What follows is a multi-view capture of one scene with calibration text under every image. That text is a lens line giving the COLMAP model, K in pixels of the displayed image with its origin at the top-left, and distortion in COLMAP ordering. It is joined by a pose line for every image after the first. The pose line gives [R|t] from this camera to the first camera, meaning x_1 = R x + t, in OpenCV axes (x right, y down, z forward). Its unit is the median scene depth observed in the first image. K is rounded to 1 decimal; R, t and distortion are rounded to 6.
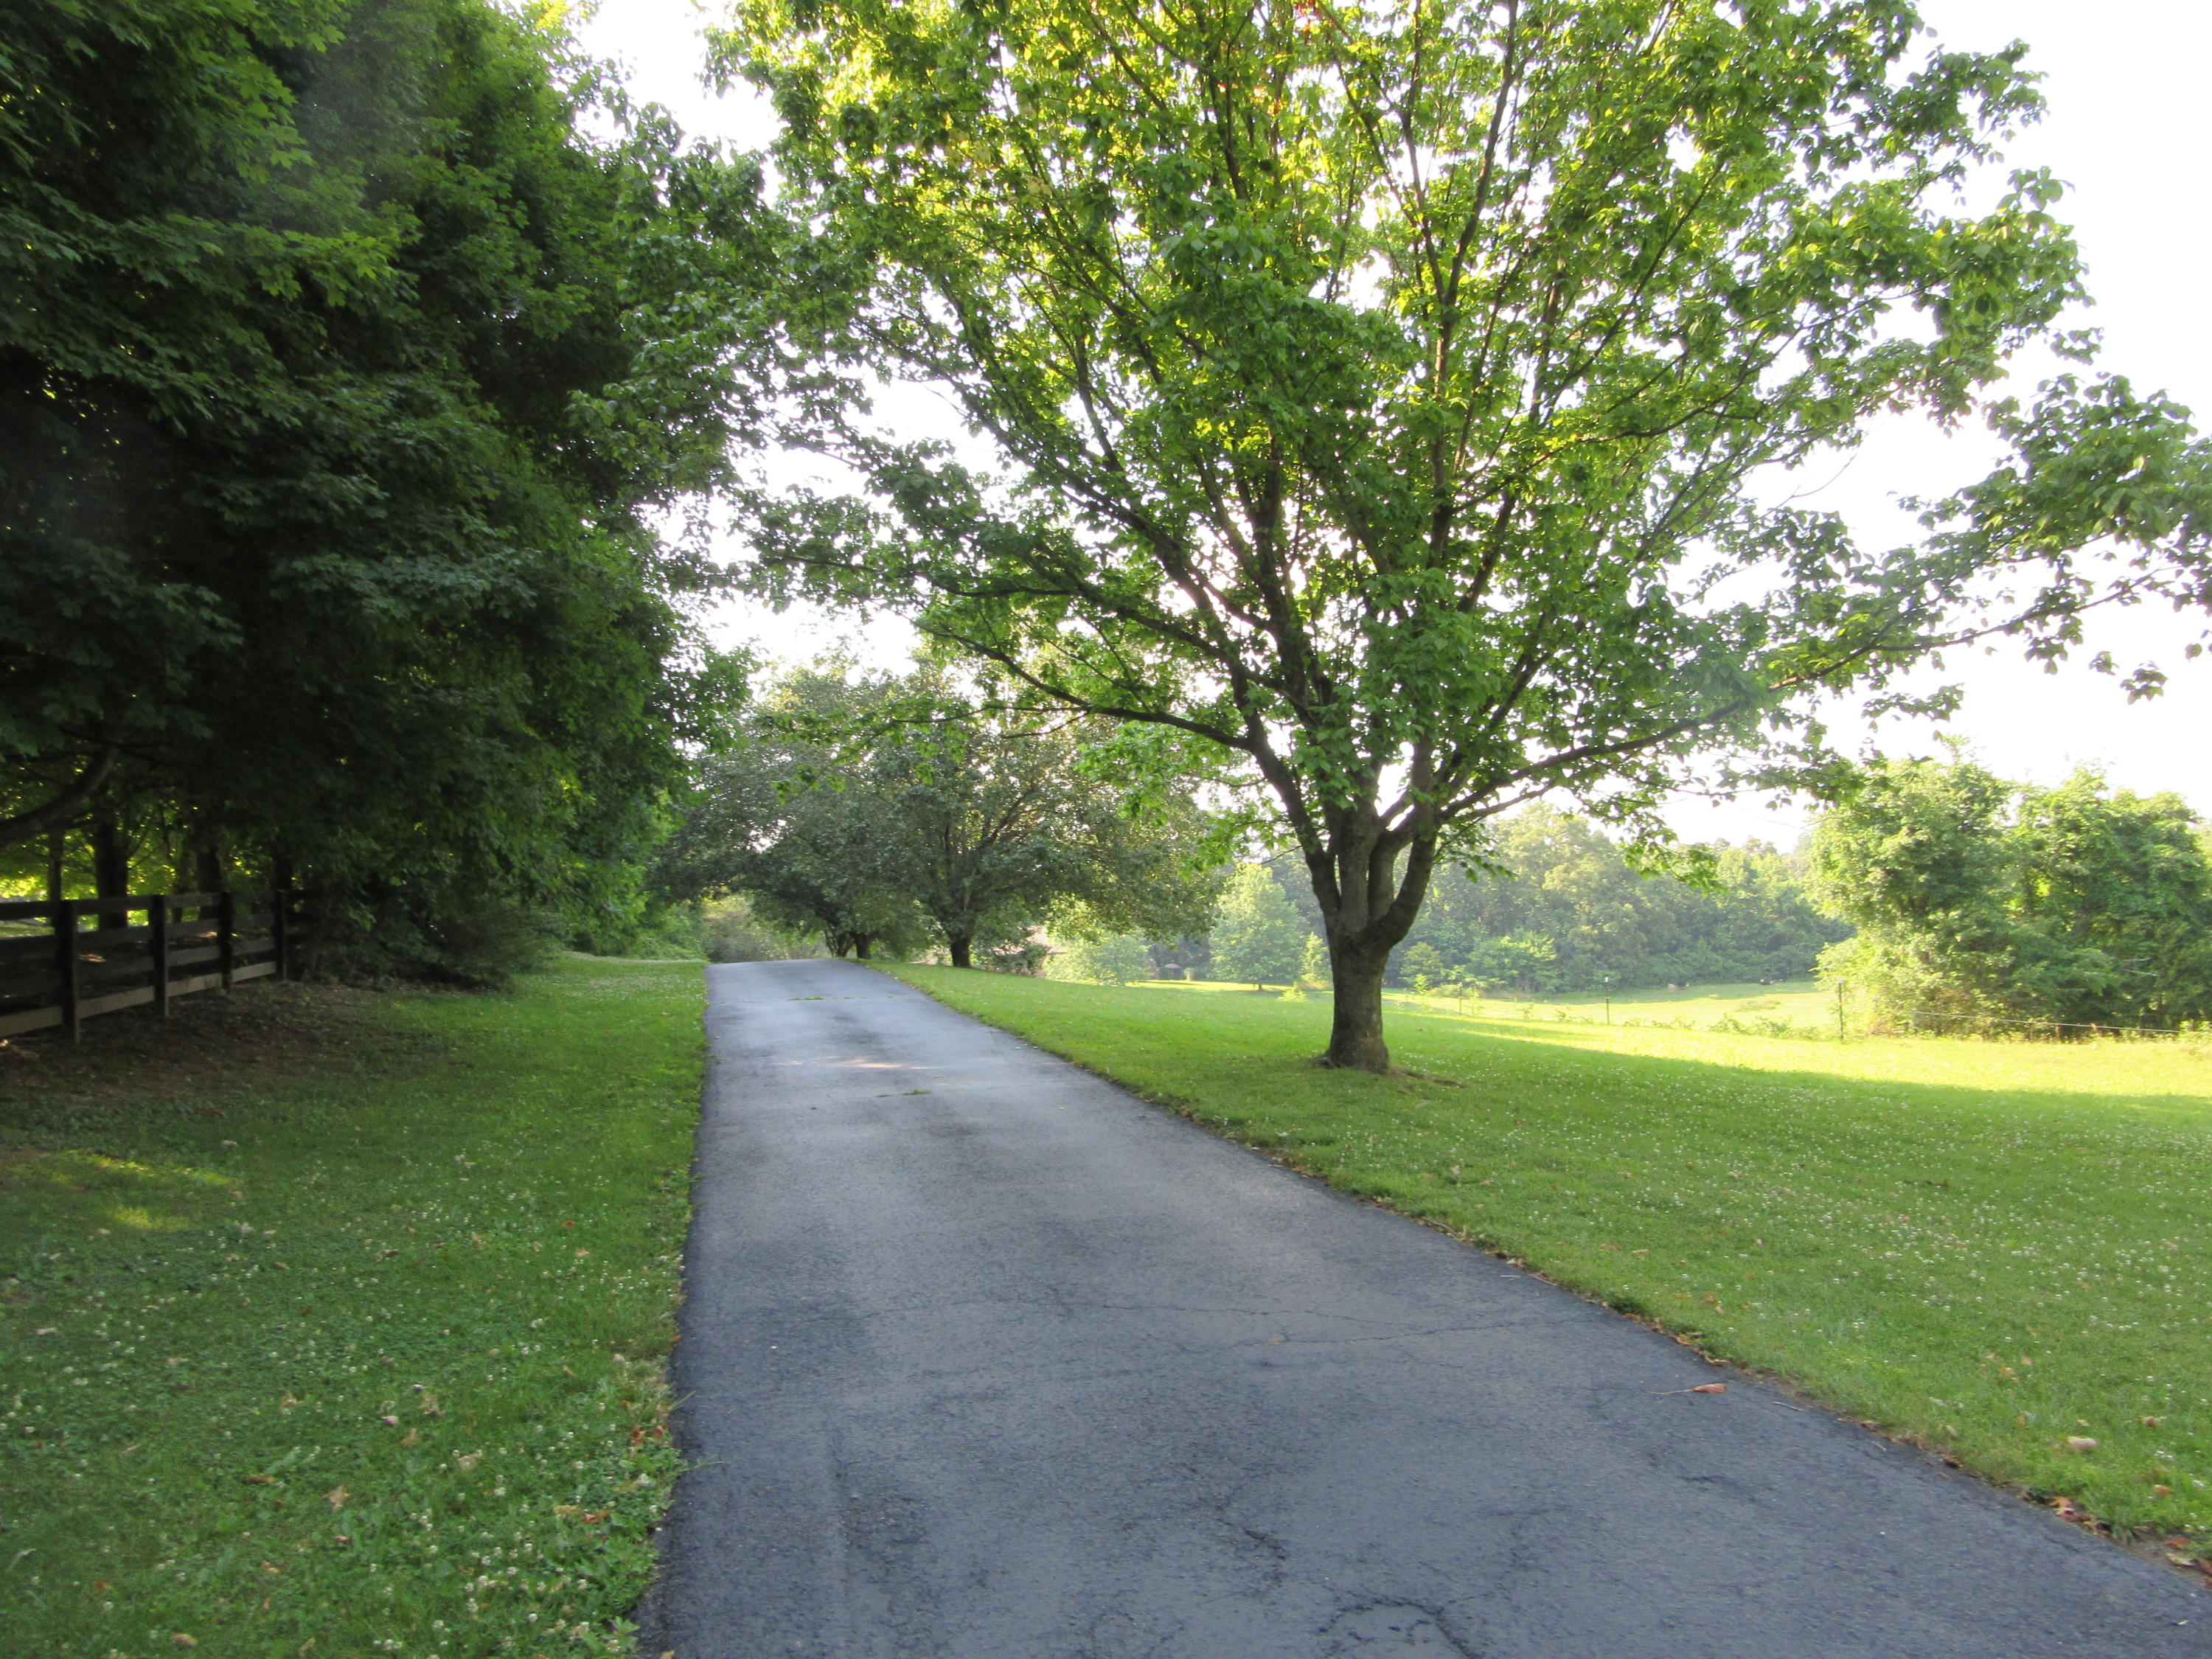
lens RADIAL K [[1654.2, 0, 1089.5], [0, 1654.2, 819.9], [0, 0, 1]] dist [-0.047990, 0.030701]
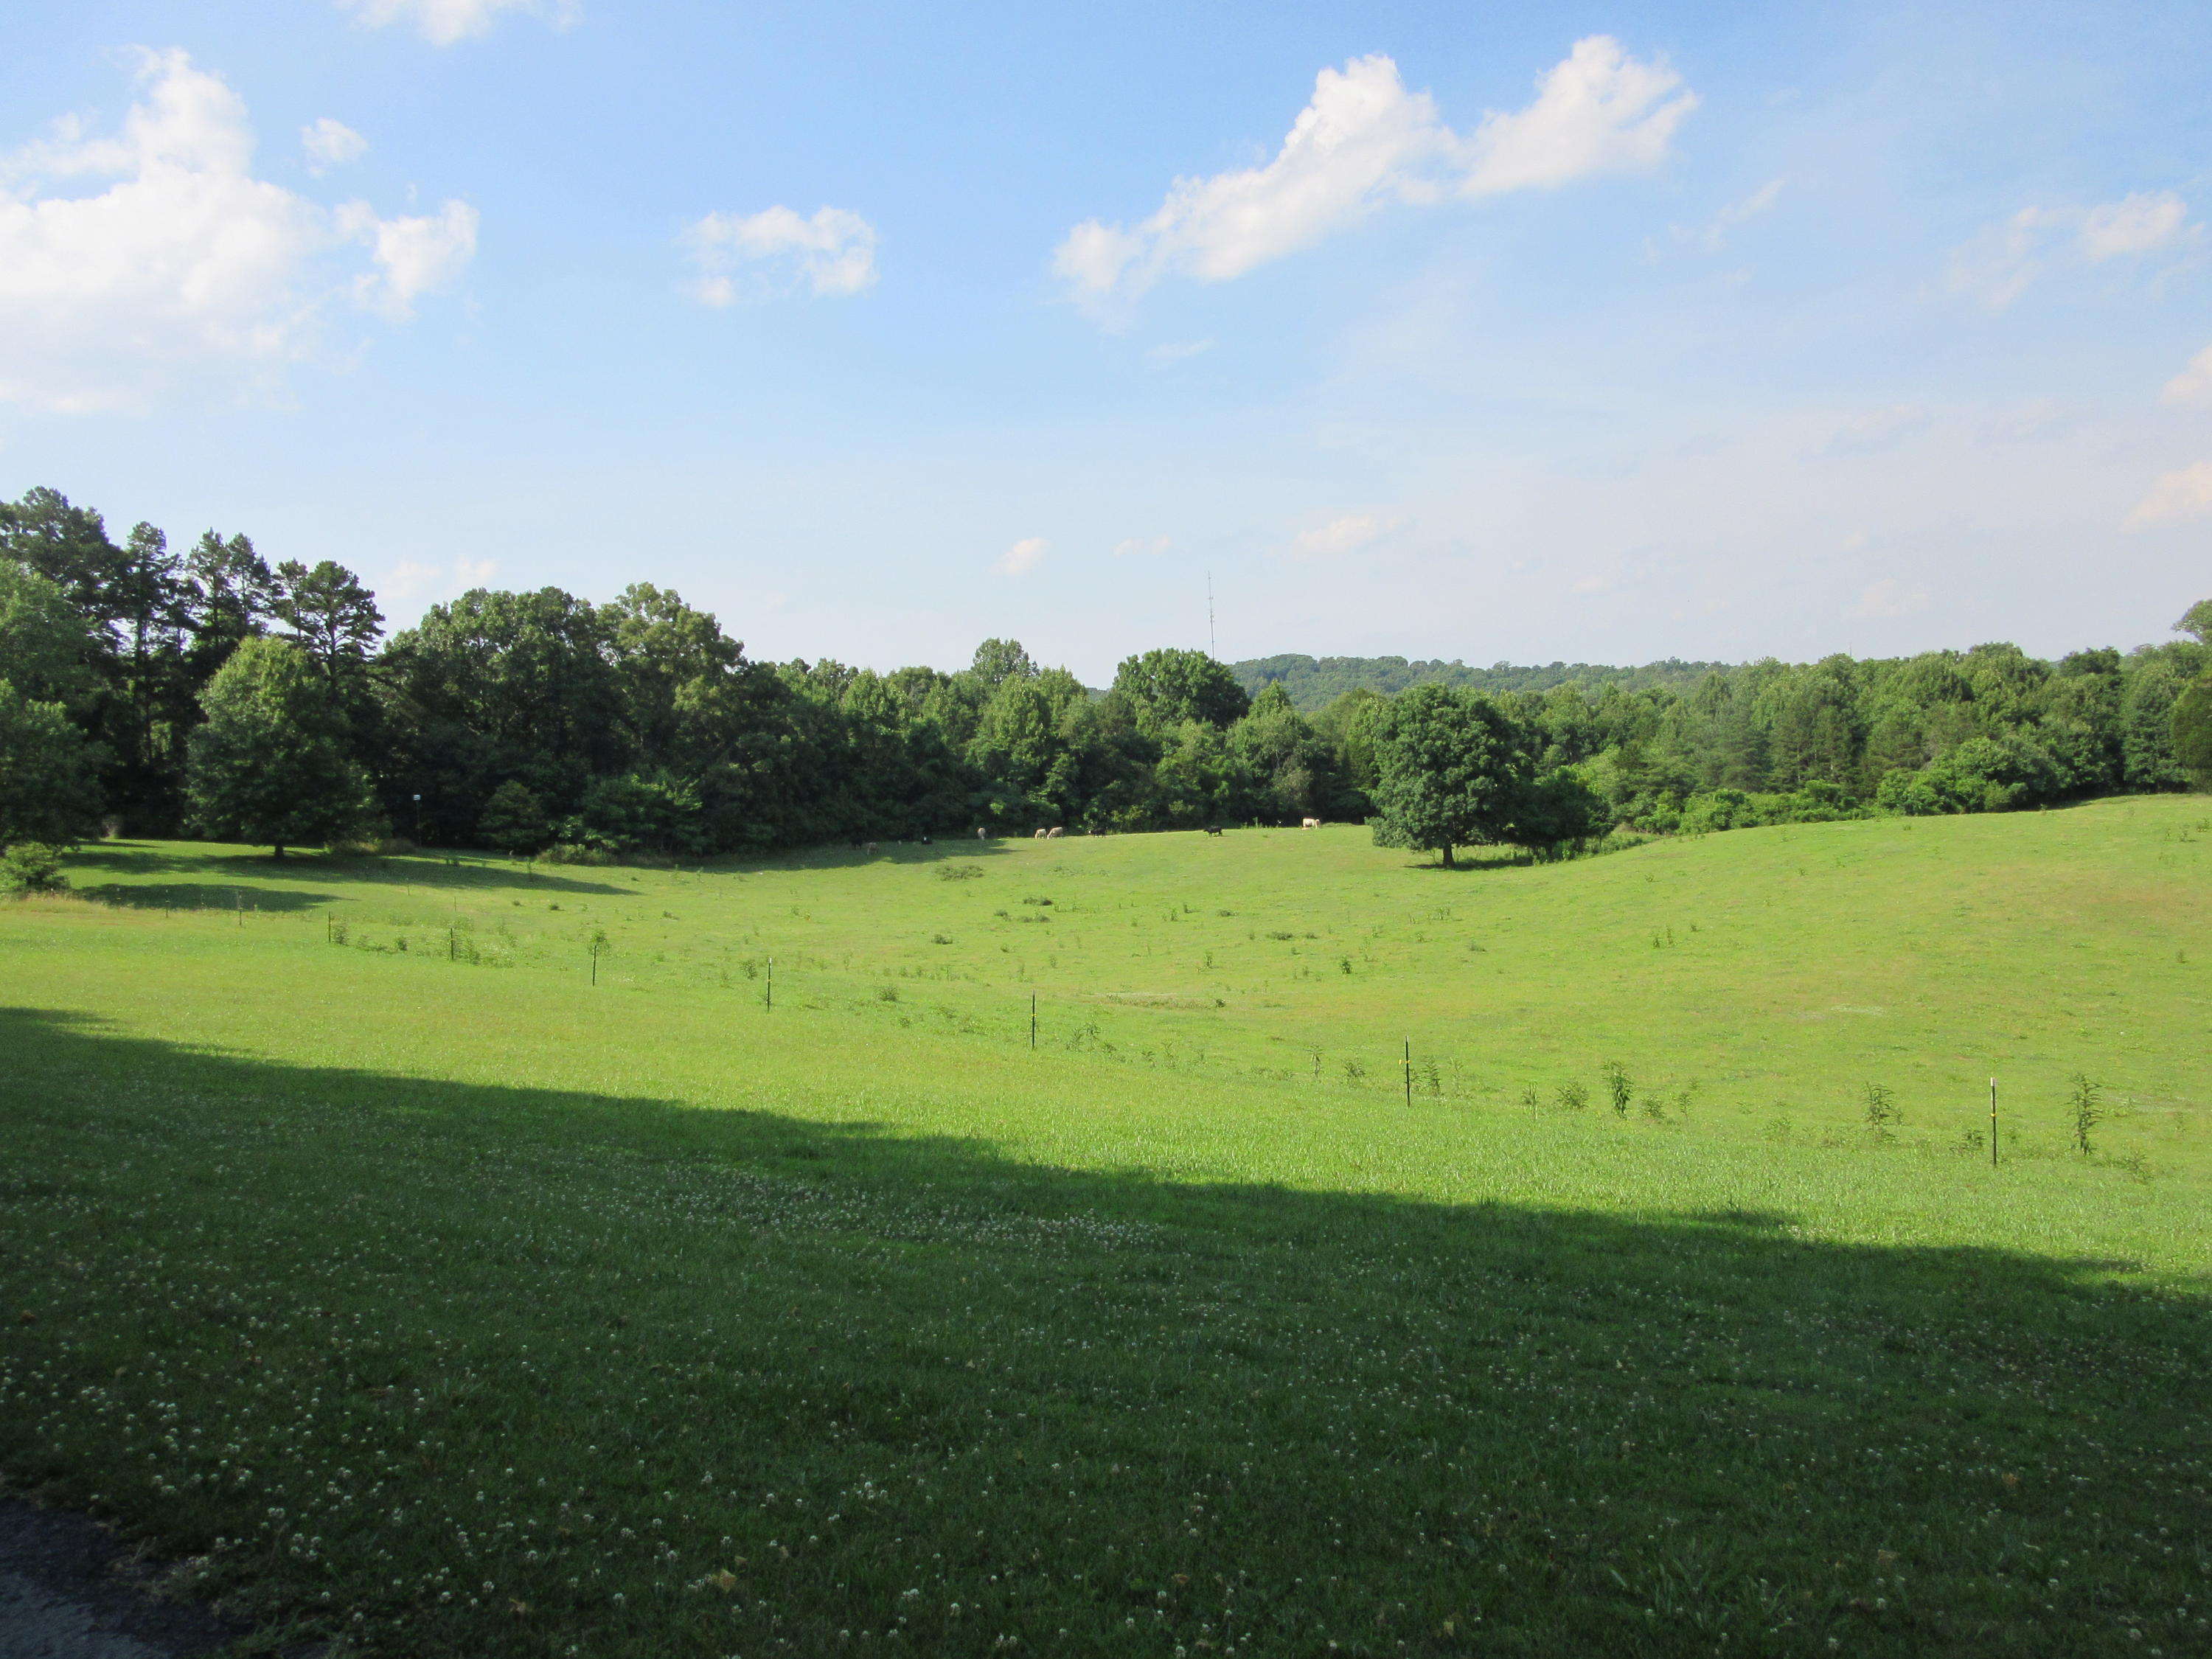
lens RADIAL K [[1654.2, 0, 1107.0], [0, 1654.2, 819.5], [0, 0, 1]] dist [-0.047990, 0.030701]
pose [[0.733849, 0.006840, 0.679278, -0.071680], [-0.070593, 0.995303, 0.066241, 0.030456], [-0.675635, -0.096563, 0.730885, 0.368534]]
